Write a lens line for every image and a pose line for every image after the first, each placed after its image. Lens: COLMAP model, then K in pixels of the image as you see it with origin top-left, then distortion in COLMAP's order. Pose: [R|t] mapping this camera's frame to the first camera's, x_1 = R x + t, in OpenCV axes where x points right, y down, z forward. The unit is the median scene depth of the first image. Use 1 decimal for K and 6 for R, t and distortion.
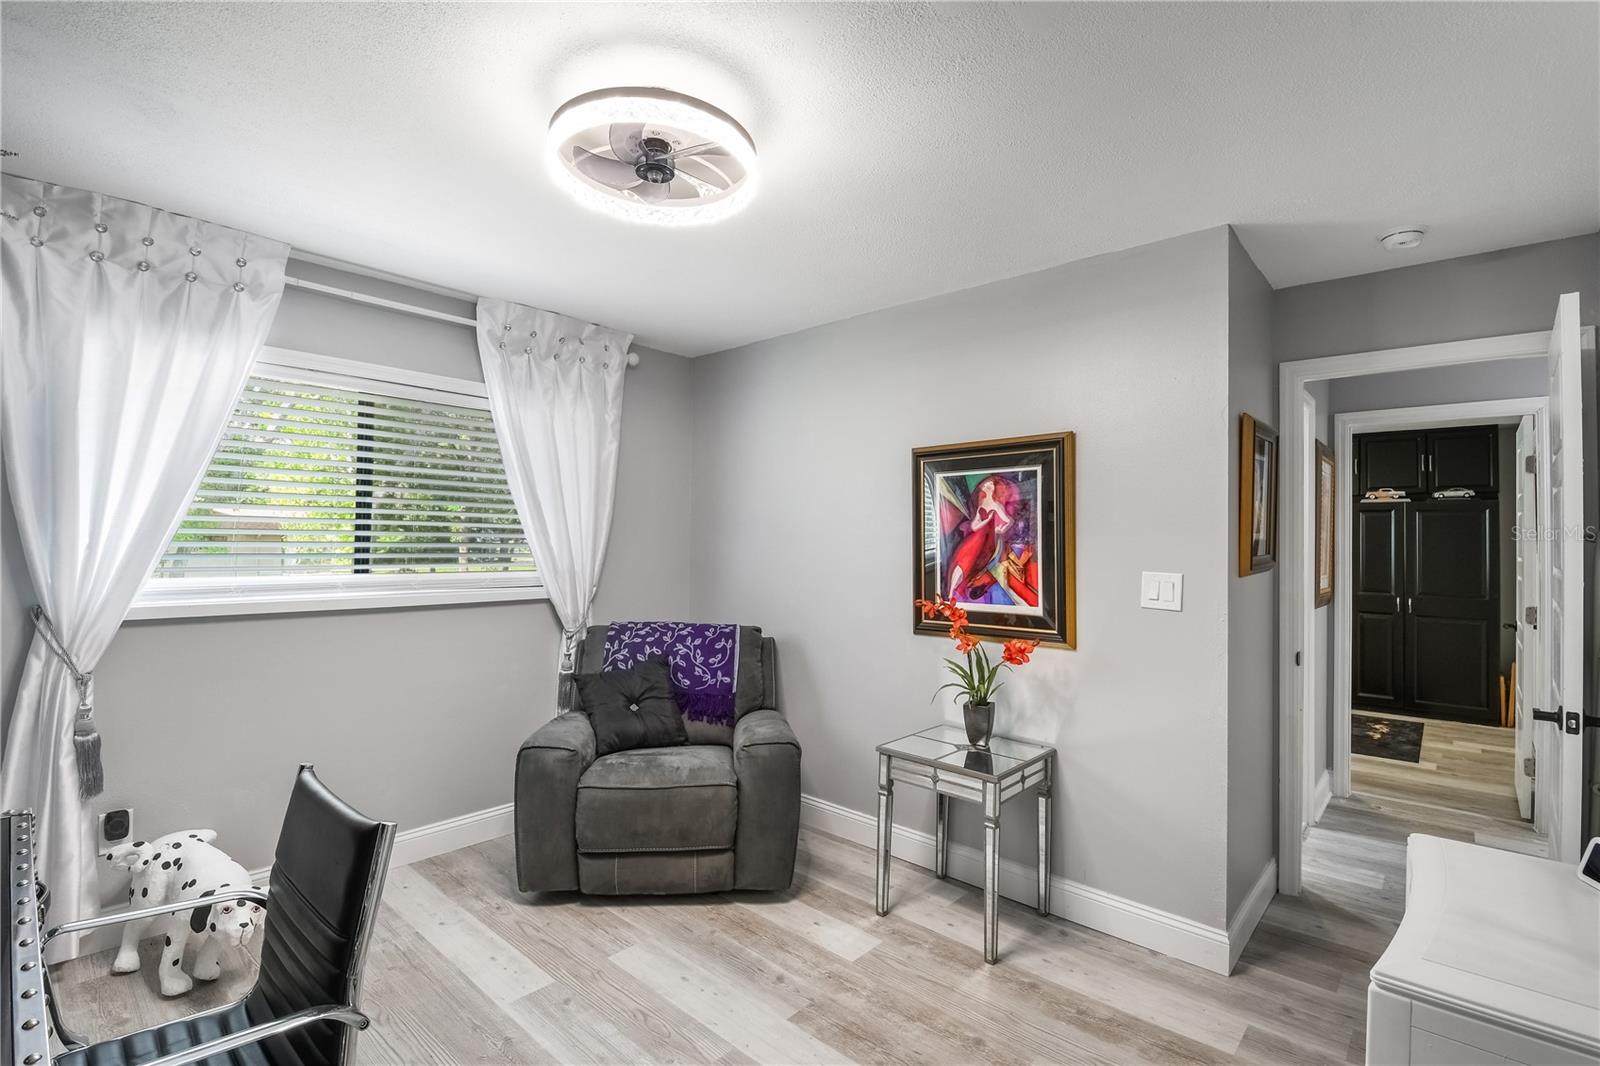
lens RADIAL K [[724.4, 0, 777.5], [0, 724.4, 528.2], [0, 0, 1]] dist [0.025389, -0.028751]
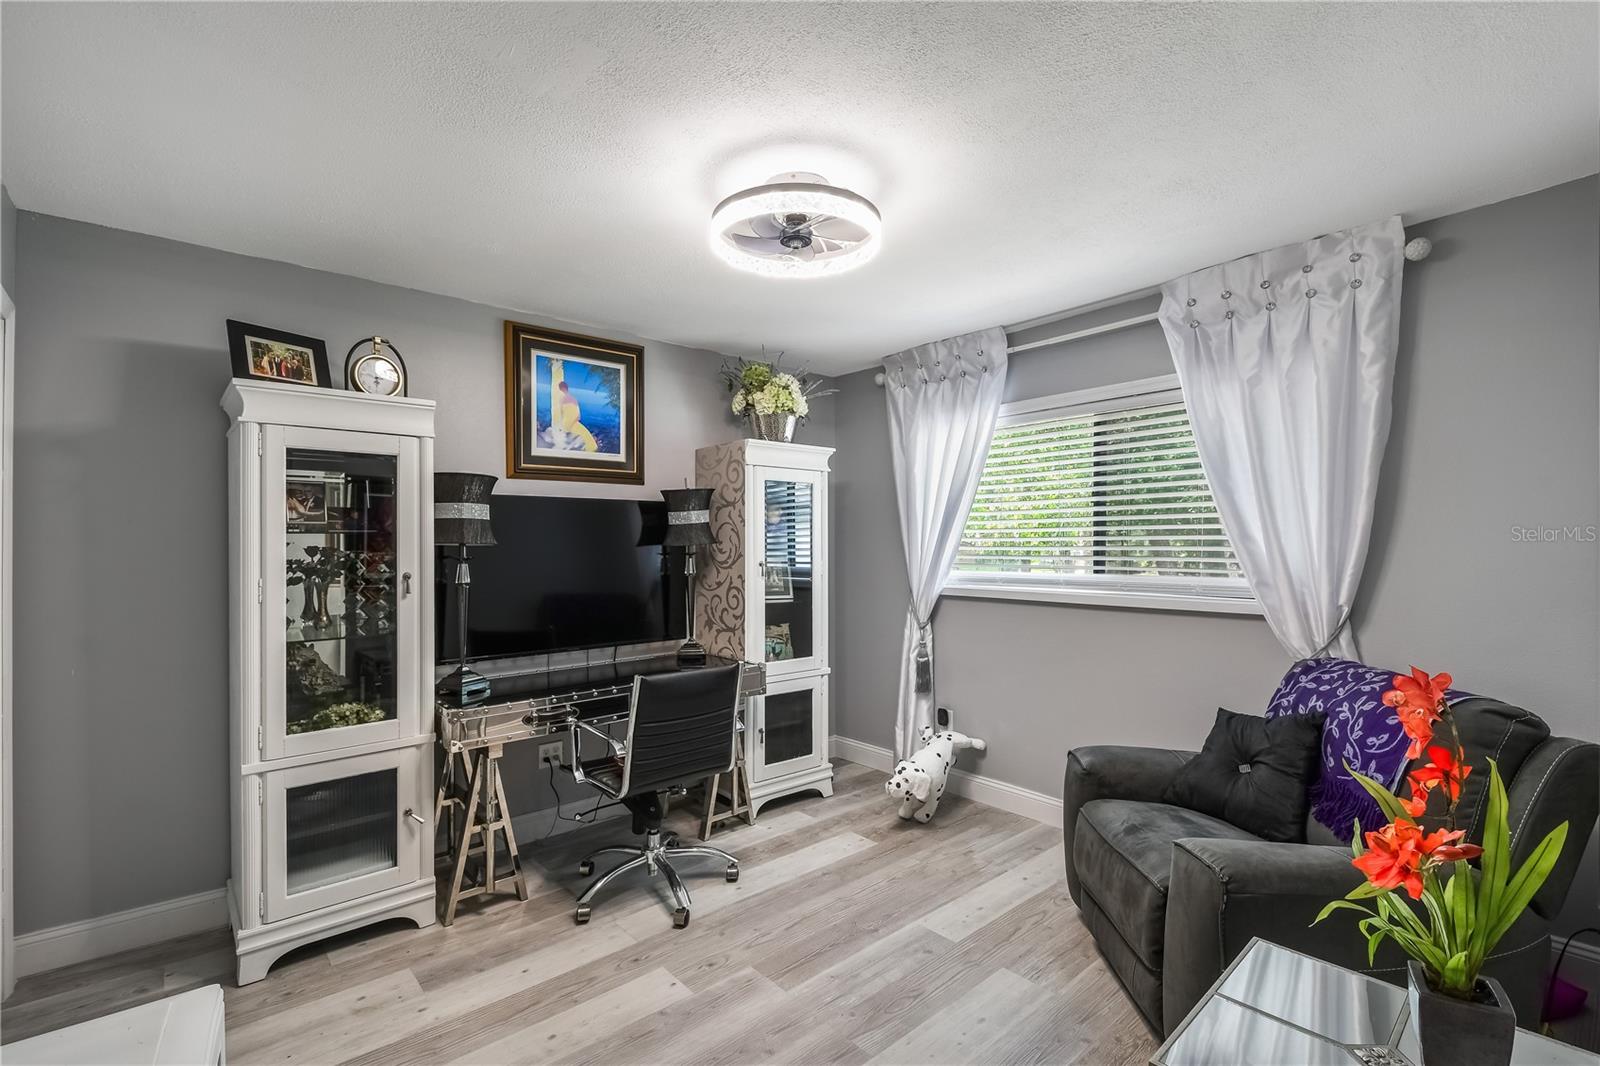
lens RADIAL K [[719.3, 0, 795.2], [0, 719.3, 543.5], [0, 0, 1]] dist [0.025889, -0.028023]
pose [[-0.120859, -0.012875, -0.992586, 0.652756], [0.027091, 0.999501, -0.016263, 0.022361], [0.992300, -0.028856, -0.120450, 0.722289]]
